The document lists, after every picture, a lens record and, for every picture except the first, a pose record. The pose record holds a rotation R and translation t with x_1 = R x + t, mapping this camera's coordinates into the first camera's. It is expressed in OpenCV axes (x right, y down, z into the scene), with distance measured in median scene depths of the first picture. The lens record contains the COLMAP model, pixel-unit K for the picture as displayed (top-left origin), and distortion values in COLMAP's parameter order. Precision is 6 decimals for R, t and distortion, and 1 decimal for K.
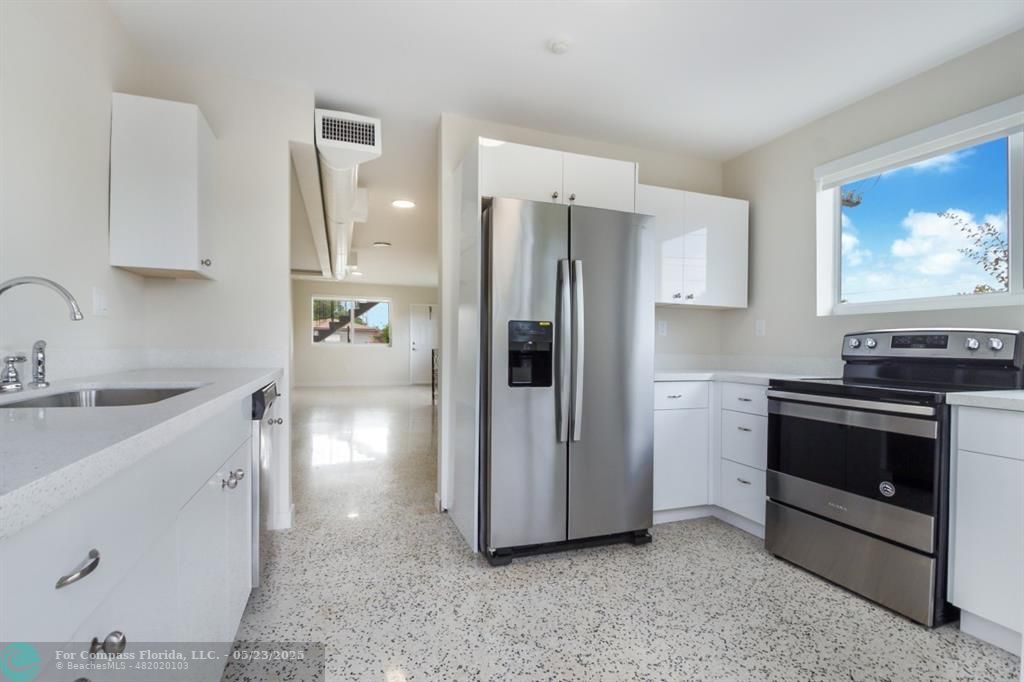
lens RADIAL K [[473.4, 0, 522.9], [0, 473.4, 342.7], [0, 0, 1]] dist [-0.002169, -0.007154]
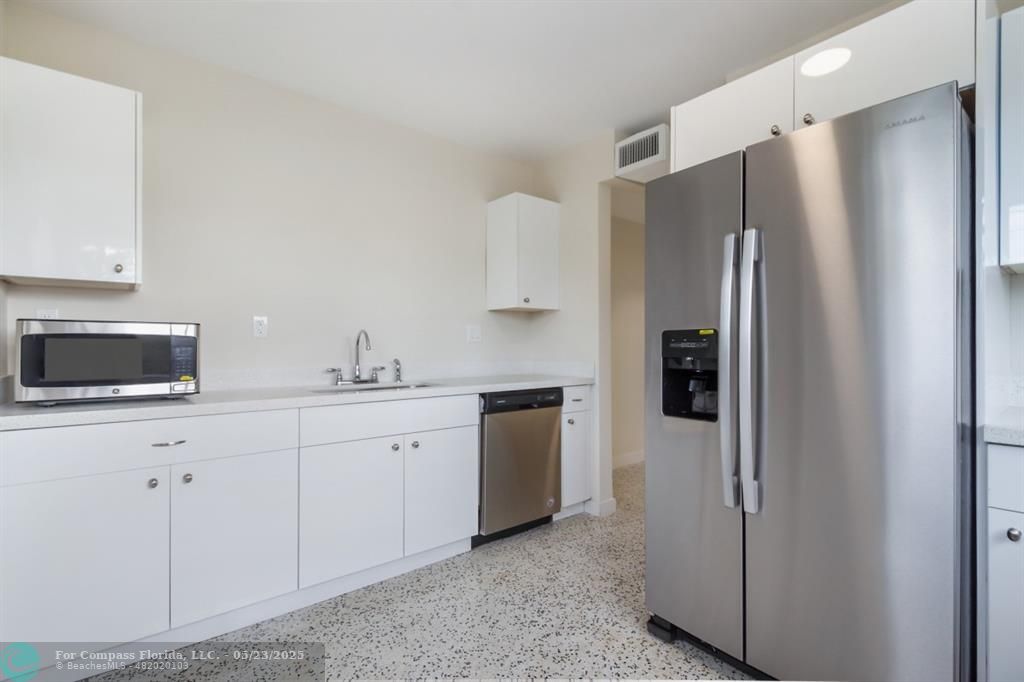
lens RADIAL K [[473.4, 0, 516.8], [0, 473.4, 343.5], [0, 0, 1]] dist [-0.002169, -0.007154]
pose [[0.324026, -0.023629, -0.945753, 0.605966], [0.015751, 0.999684, -0.019580, -0.013134], [0.945917, -0.008552, 0.324296, 0.490375]]
